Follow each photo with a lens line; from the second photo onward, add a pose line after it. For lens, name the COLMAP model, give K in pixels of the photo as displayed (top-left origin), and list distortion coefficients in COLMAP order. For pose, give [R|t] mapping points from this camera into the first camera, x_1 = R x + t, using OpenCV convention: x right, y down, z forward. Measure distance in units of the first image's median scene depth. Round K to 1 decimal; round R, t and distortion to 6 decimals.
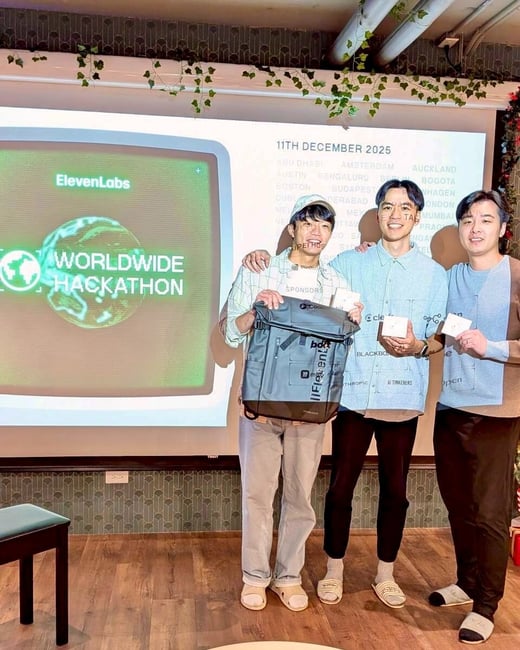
lens RADIAL K [[718.3, 0, 266.1], [0, 718.3, 350.6], [0, 0, 1]] dist [0.091999, -0.198217]
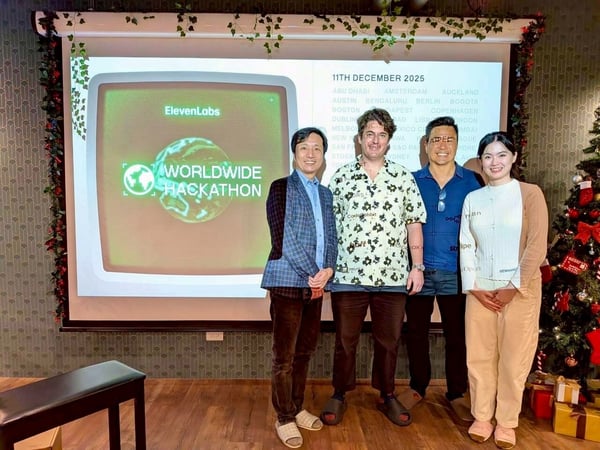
lens RADIAL K [[431.9, 0, 301.0], [0, 431.9, 234.0], [0, 0, 1]] dist [0.026251, -0.046597]
pose [[0.993673, -0.009529, -0.111911, 0.042991], [0.006437, 0.999588, -0.027955, 0.013137], [0.112132, 0.027058, 0.993325, 0.245517]]
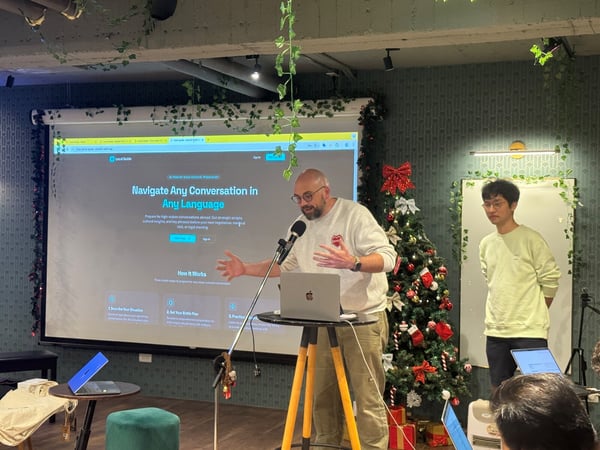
lens RADIAL K [[878.5, 0, 301.8], [0, 878.5, 226.4], [0, 0, 1]] dist [0.138112, -0.073242]
pose [[0.871053, -0.012261, -0.491036, 1.127365], [-0.046086, 0.993238, -0.106553, 0.084904], [0.489022, 0.115443, 0.864598, -0.585443]]
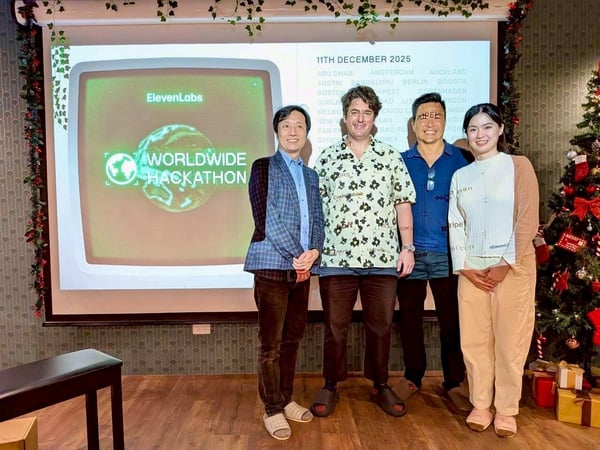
lens RADIAL K [[431.7, 0, 294.3], [0, 431.7, 230.5], [0, 0, 1]] dist [0.023627, -0.039375]
pose [[0.991884, -0.033806, -0.122568, 0.059266], [0.026794, 0.997933, -0.058413, 0.053582], [0.124289, 0.054655, 0.990740, 0.273166]]
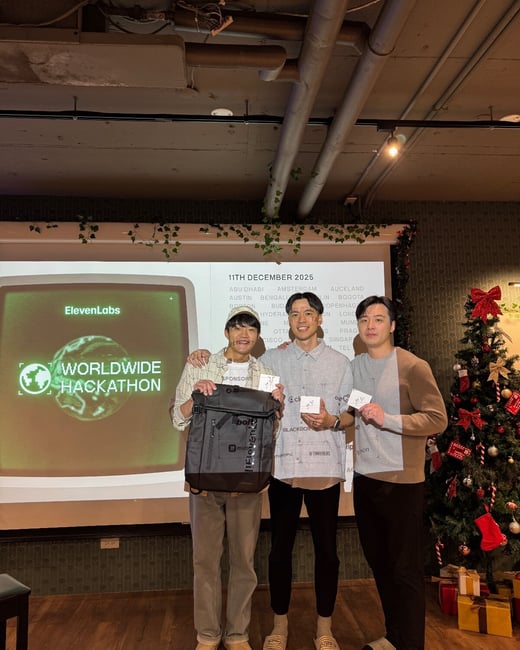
lens RADIAL K [[483.9, 0, 262.4], [0, 483.9, 330.2], [0, 0, 1]] dist [0.084635, -0.113502]
pose [[0.997647, -0.052043, -0.044629, 0.116748], [0.041541, 0.976735, -0.210388, 0.008327], [0.054540, 0.208039, 0.976599, 0.131605]]
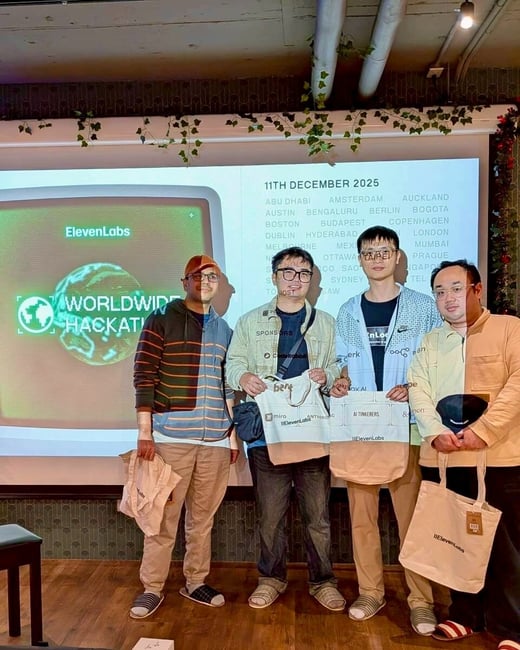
lens RADIAL K [[719.5, 0, 241.3], [0, 719.5, 352.0], [0, 0, 1]] dist [0.067224, -0.107082]
pose [[0.978353, -0.026980, -0.205175, 0.192800], [0.014862, 0.998065, -0.060376, 0.017990], [0.206407, 0.056020, 0.976861, -0.013301]]
